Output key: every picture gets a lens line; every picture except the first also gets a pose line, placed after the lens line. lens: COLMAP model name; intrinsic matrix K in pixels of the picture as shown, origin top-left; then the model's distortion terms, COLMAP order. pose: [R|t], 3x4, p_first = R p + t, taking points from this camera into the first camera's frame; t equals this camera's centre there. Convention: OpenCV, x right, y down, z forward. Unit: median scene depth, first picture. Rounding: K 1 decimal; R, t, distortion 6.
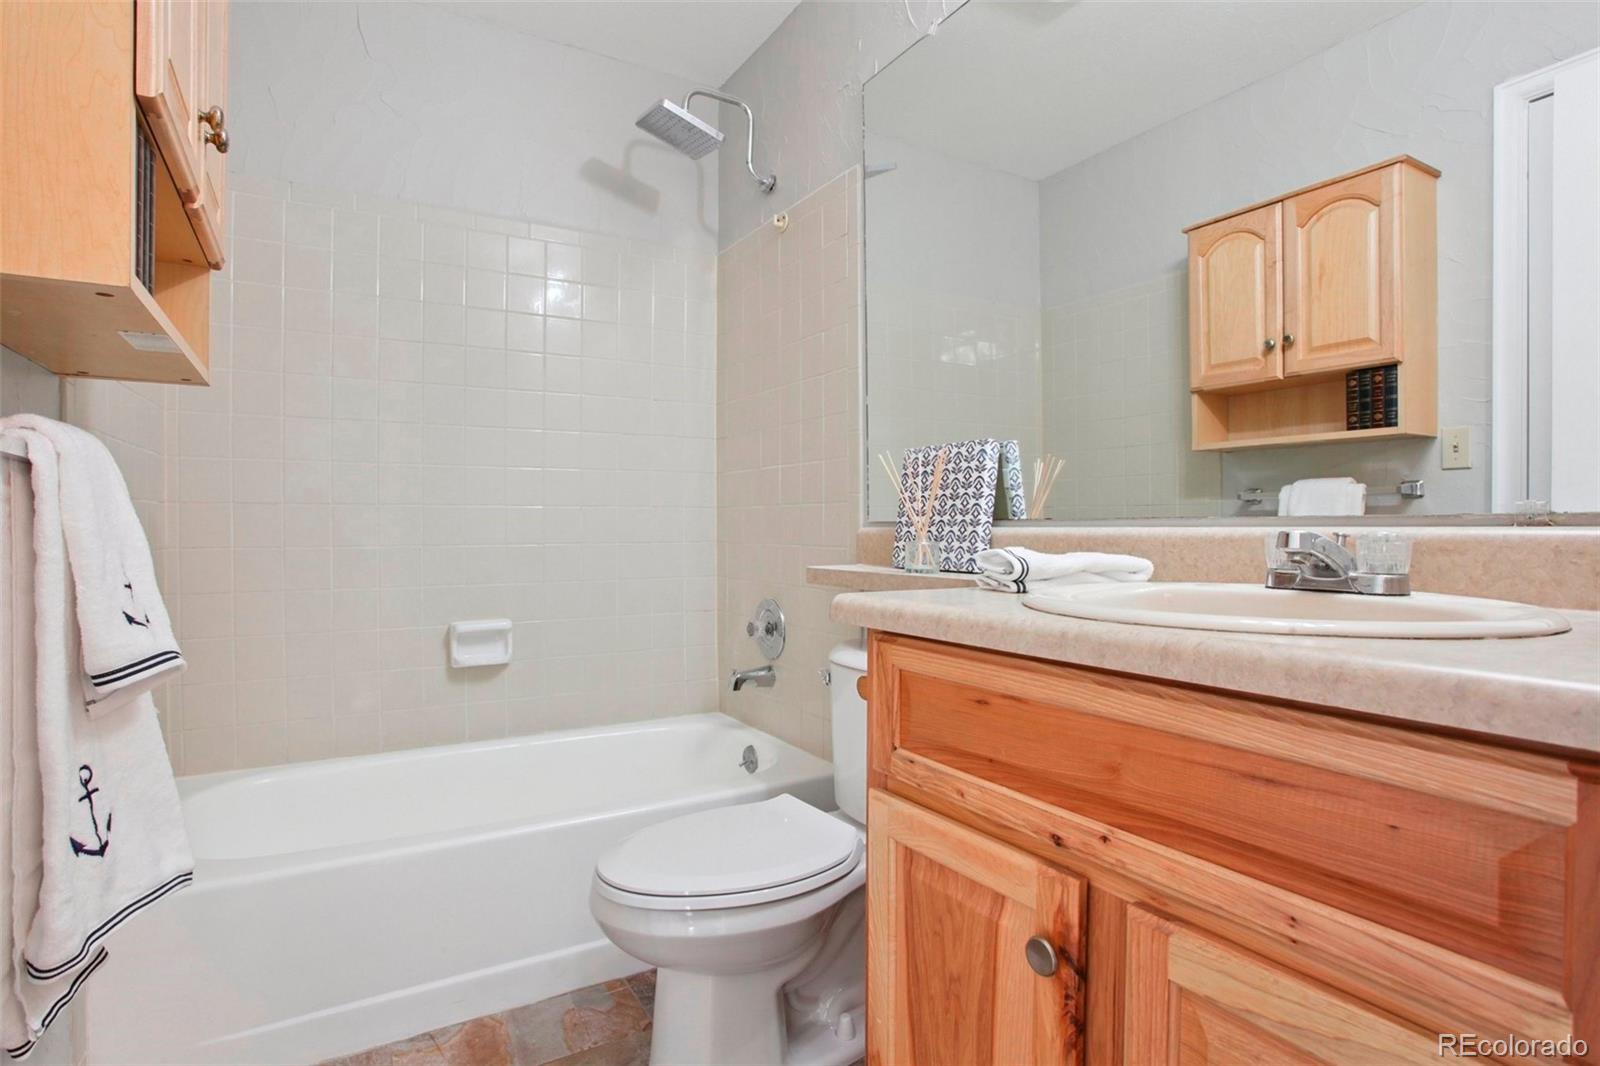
lens RADIAL K [[822.3, 0, 800.1], [0, 822.3, 552.1], [0, 0, 1]] dist [-0.031247, 0.000164]
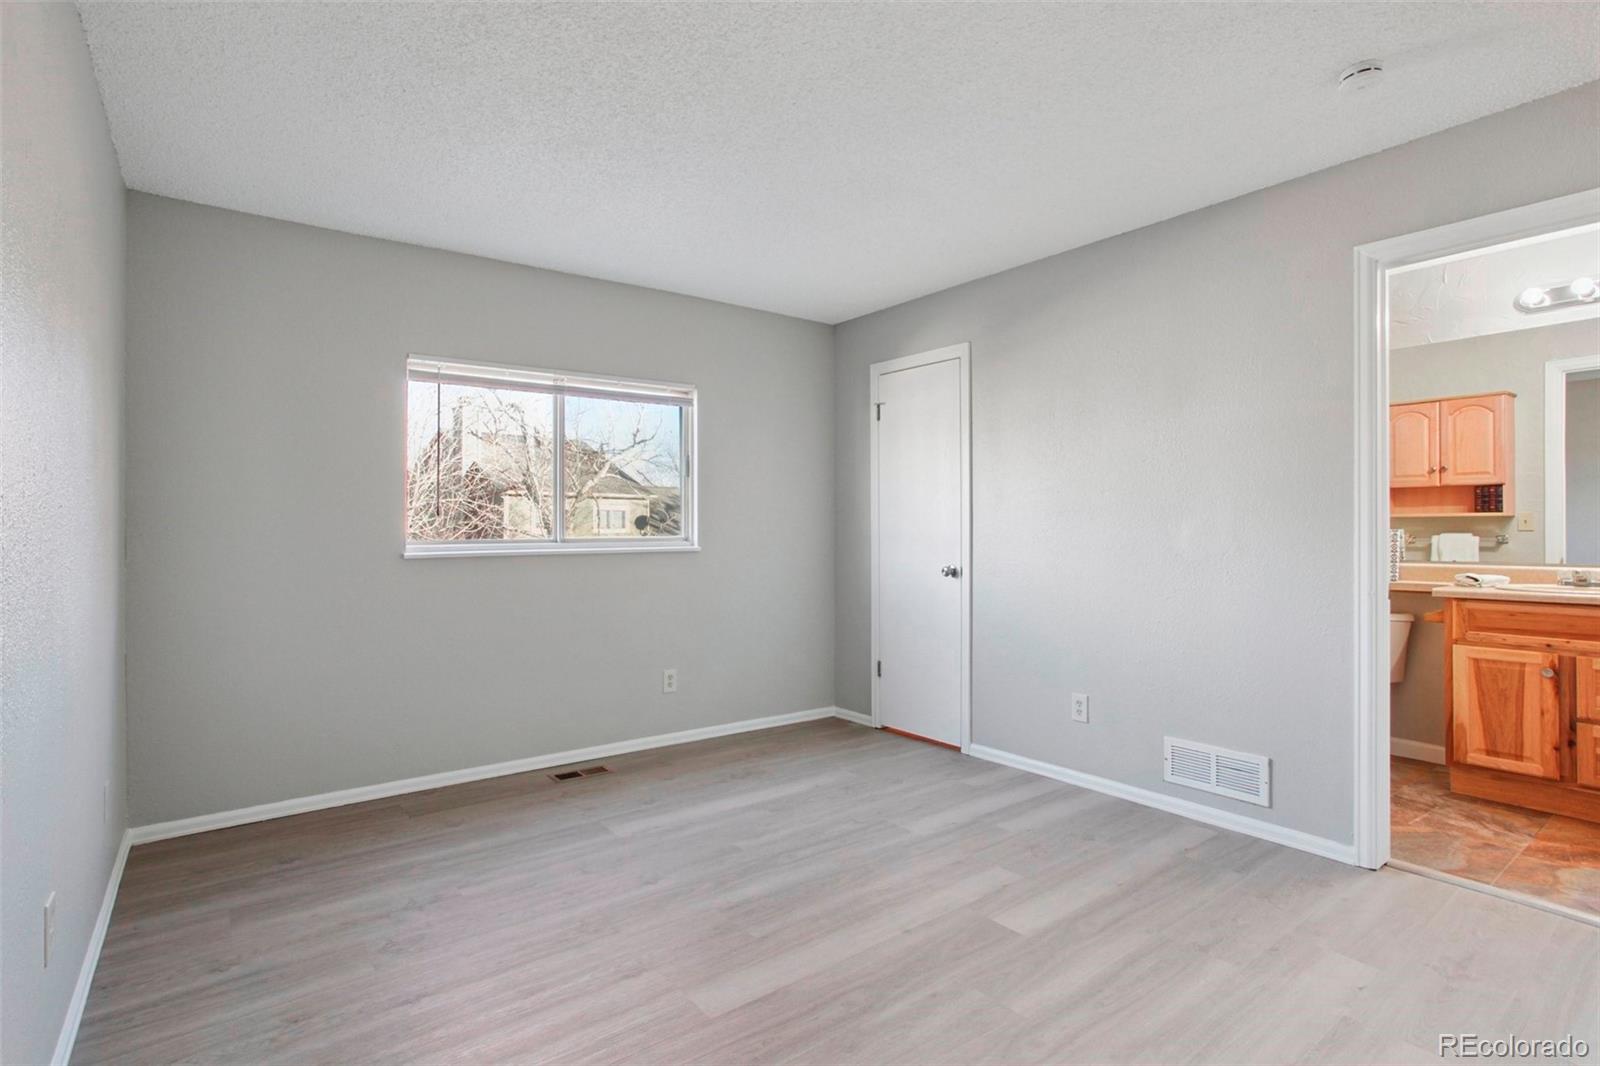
lens RADIAL K [[785.2, 0, 800.0], [0, 785.2, 533.0], [0, 0, 1]] dist [0.000433, 0.000260]
pose [[0.994054, 0.003542, 0.108831, -1.378646], [-0.000842, 0.999691, -0.024845, -0.042742], [-0.108886, 0.024605, 0.993750, -0.910163]]
